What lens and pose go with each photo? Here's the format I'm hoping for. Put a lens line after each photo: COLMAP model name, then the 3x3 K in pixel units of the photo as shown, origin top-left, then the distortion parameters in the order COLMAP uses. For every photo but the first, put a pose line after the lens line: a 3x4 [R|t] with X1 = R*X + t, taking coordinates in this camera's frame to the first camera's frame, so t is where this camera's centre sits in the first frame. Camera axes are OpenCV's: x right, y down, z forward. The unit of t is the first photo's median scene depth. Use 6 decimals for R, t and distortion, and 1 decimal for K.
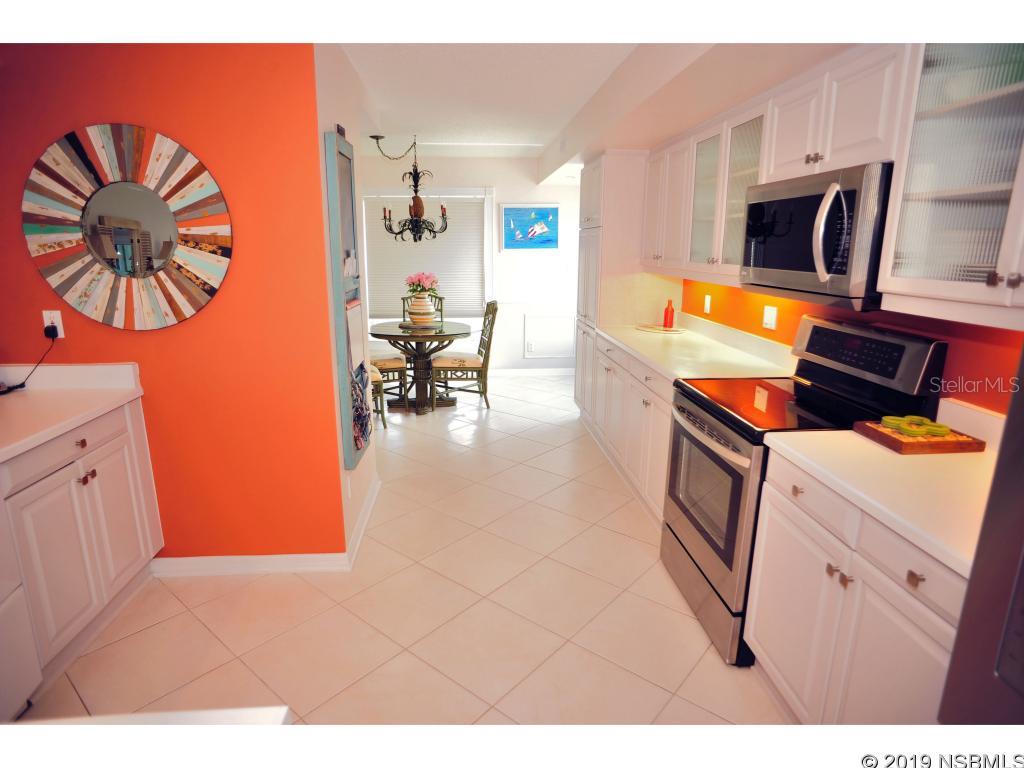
lens RADIAL K [[584.3, 0, 514.0], [0, 584.3, 374.6], [0, 0, 1]] dist [-0.020730, 0.000927]
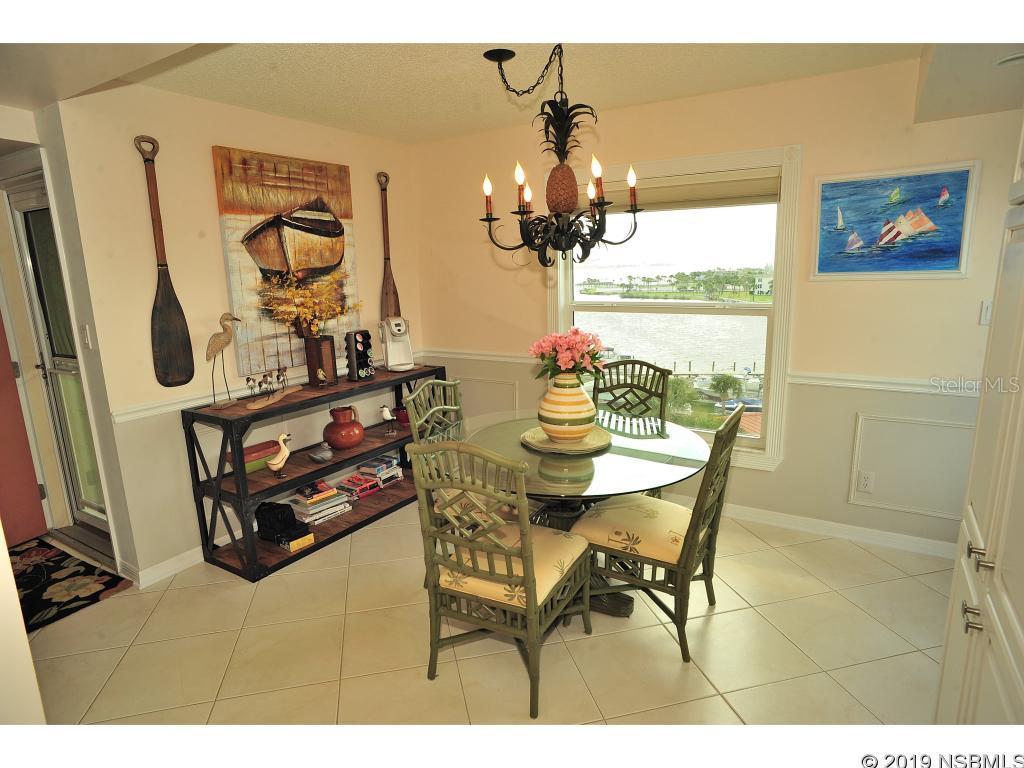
lens RADIAL K [[584.3, 0, 509.4], [0, 584.3, 392.0], [0, 0, 1]] dist [-0.020730, 0.000927]
pose [[0.805072, 0.098406, -0.584958, 0.067145], [-0.095913, 0.994762, 0.035341, -0.114367], [0.585372, 0.027653, 0.810293, 0.486371]]
